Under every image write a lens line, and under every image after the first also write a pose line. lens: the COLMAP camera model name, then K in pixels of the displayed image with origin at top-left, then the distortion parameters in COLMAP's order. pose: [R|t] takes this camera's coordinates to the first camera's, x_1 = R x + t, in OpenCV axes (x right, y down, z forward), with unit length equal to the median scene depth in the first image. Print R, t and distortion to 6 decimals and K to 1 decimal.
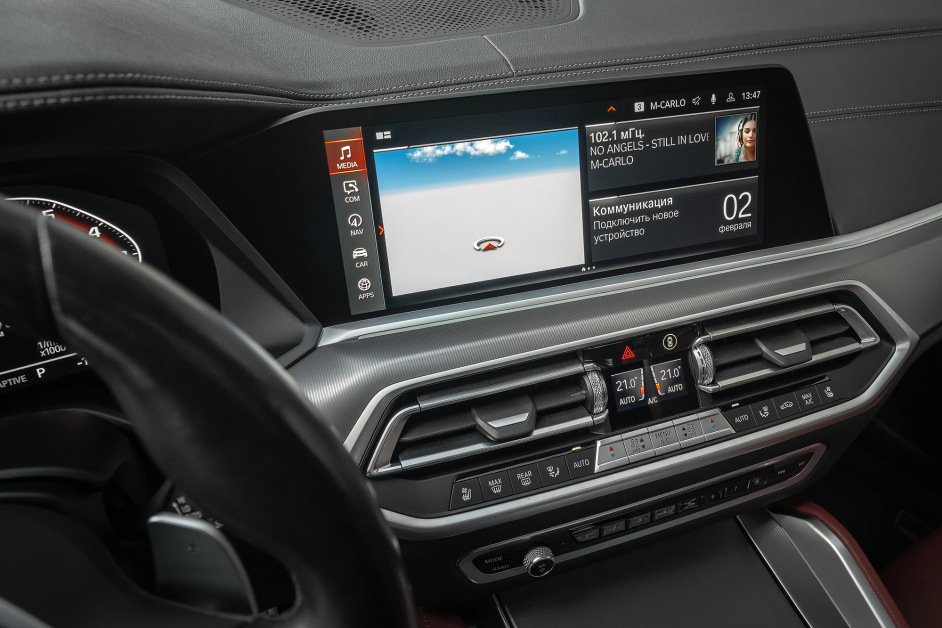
lens RADIAL K [[735.7, 0, 521.4], [0, 735.7, 293.9], [0, 0, 1]] dist [-0.000095, -0.051076]
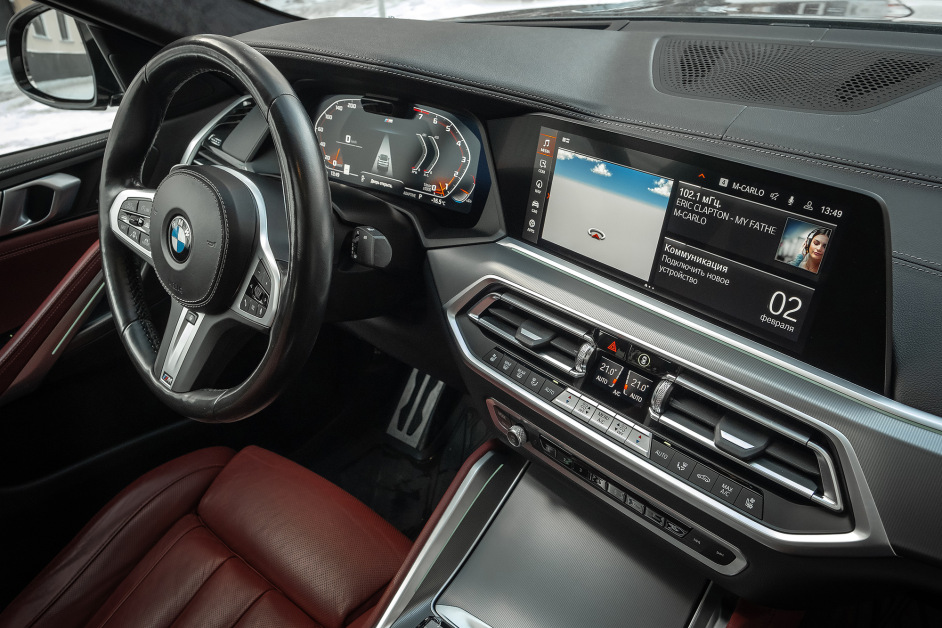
lens RADIAL K [[683.1, 0, 471.0], [0, 683.1, 314.0], [0, 0, 1]] dist [-0.003792, -0.002633]
pose [[0.372729, 0.466700, -0.802038, 0.968791], [-0.447021, 0.847725, 0.285542, -0.198314], [0.813170, 0.252098, 0.524596, 0.125780]]
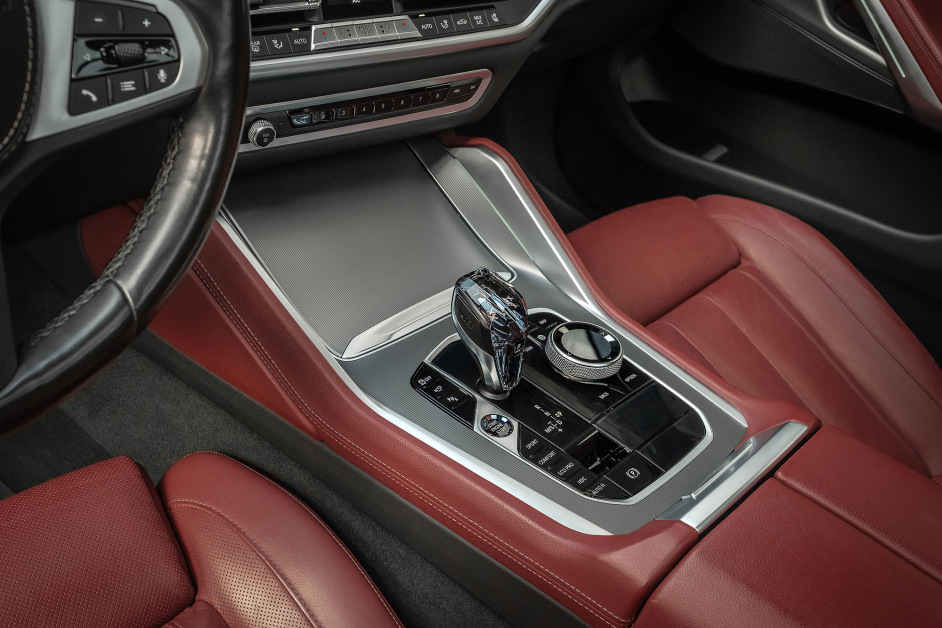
lens RADIAL K [[990.9, 0, 450.2], [0, 990.9, 315.3], [0, 0, 1]] dist [-0.004830, -0.000377]
pose [[0.939625, -0.036585, 0.340244, -0.235689], [-0.010766, 0.990616, 0.136249, 0.421936], [-0.342036, -0.131686, 0.930414, -0.588655]]
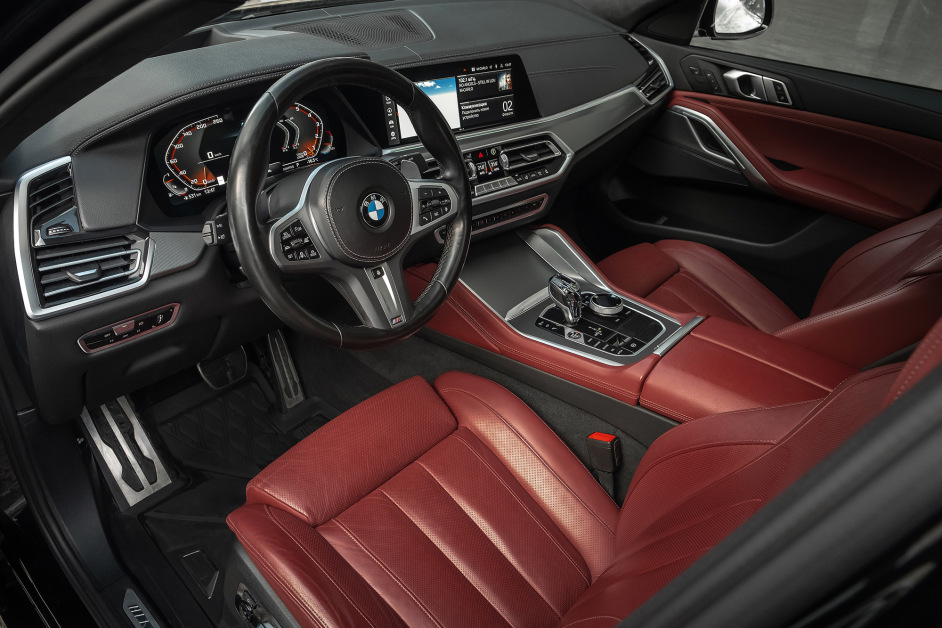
lens RADIAL K [[683.1, 0, 471.0], [0, 683.1, 314.0], [0, 0, 1]] dist [-0.003792, -0.002633]
pose [[0.947586, -0.137598, 0.288352, -0.720278], [0.129762, 0.990468, 0.046215, 0.546028], [-0.291963, -0.006376, 0.956408, -1.493786]]
